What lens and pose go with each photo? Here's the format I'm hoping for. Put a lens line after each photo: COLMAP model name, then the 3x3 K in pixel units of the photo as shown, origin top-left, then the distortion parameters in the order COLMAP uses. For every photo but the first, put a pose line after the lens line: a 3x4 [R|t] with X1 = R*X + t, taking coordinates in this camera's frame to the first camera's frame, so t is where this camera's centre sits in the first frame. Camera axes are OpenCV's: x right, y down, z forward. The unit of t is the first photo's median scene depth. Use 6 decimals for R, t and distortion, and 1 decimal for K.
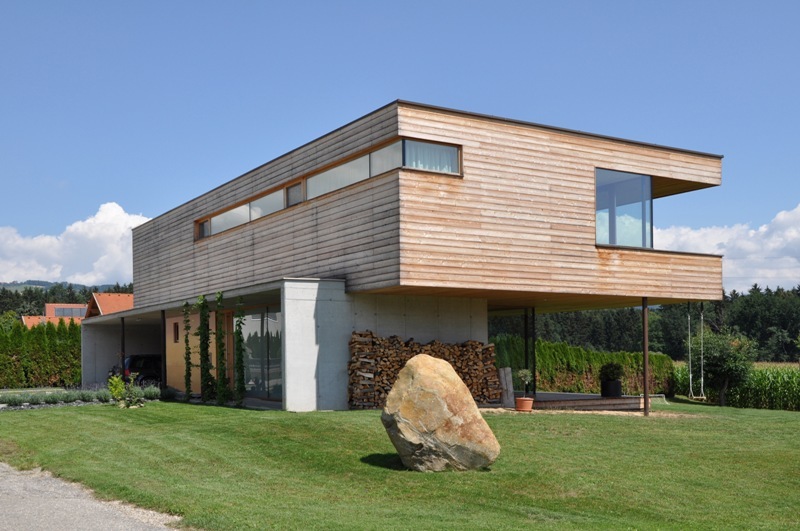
lens RADIAL K [[798.1, 0, 429.4], [0, 798.1, 288.0], [0, 0, 1]] dist [0.046795, 0.000000]
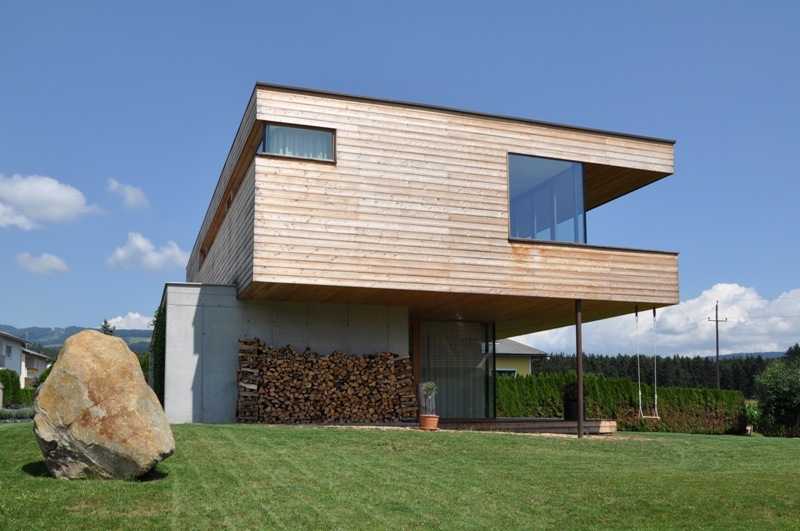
lens RADIAL K [[735.0, 0, 380.7], [0, 735.0, 283.9], [0, 0, 1]] dist [-0.067149, 0.038293]
pose [[0.981042, -0.023663, -0.192345, 0.227199], [0.010596, 0.997582, -0.068684, 0.049686], [0.193505, 0.065344, 0.978921, 0.193499]]
